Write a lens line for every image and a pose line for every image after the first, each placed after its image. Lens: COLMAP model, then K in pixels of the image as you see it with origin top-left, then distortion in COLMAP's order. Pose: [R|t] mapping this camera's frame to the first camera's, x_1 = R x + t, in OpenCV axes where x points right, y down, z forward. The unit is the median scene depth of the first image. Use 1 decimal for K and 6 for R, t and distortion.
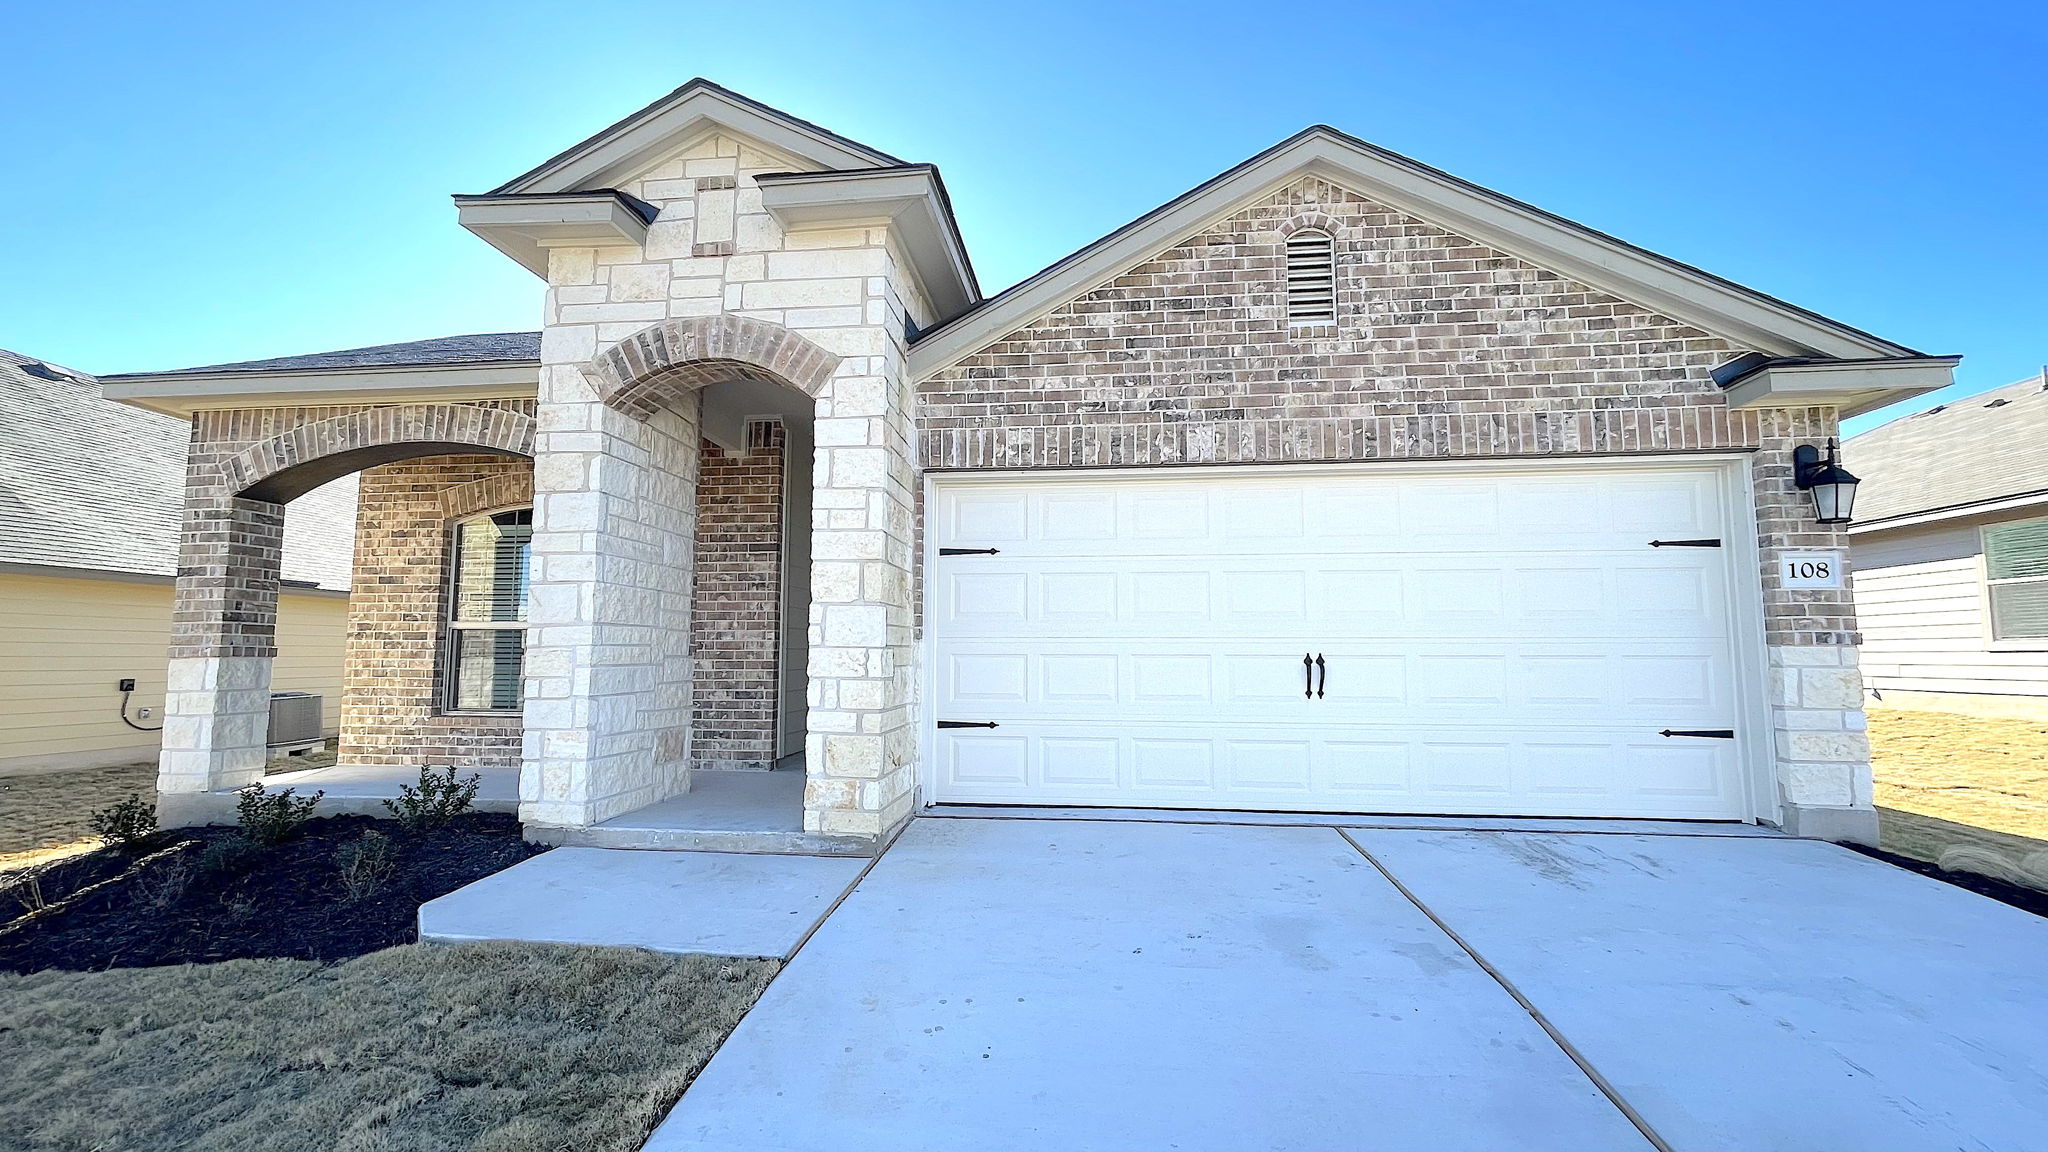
lens RADIAL K [[814.0, 0, 1024.0], [0, 814.0, 576.0], [0, 0, 1]] dist [-0.016289, 0.000366]
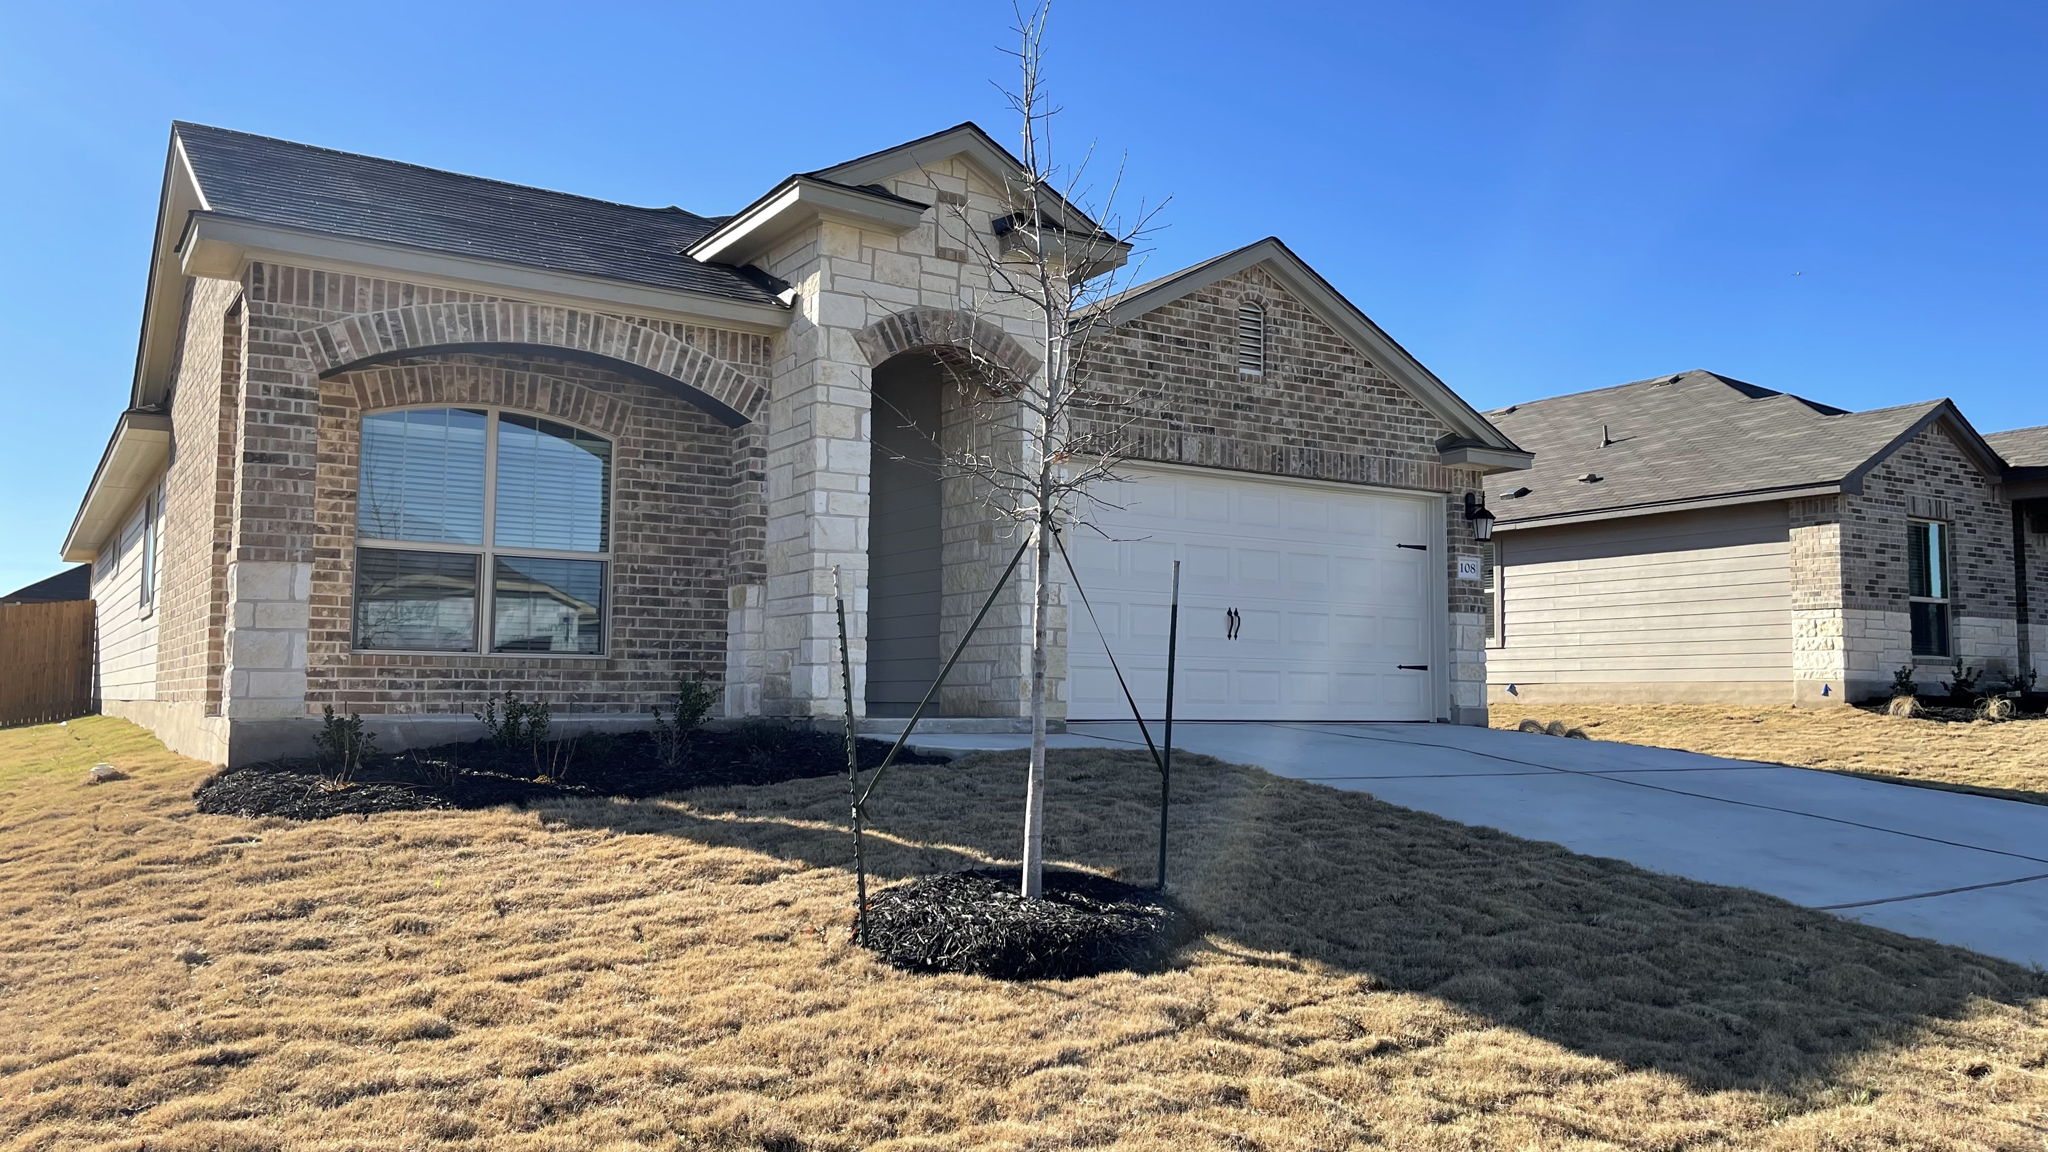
lens RADIAL K [[1561.7, 0, 1024.0], [0, 1561.7, 576.0], [0, 0, 1]] dist [-0.004399, -0.002553]
pose [[0.771716, 0.055798, 0.633515, -1.636718], [-0.066421, 0.997767, -0.006970, 0.085155], [-0.632489, -0.036700, 0.773699, -0.849488]]
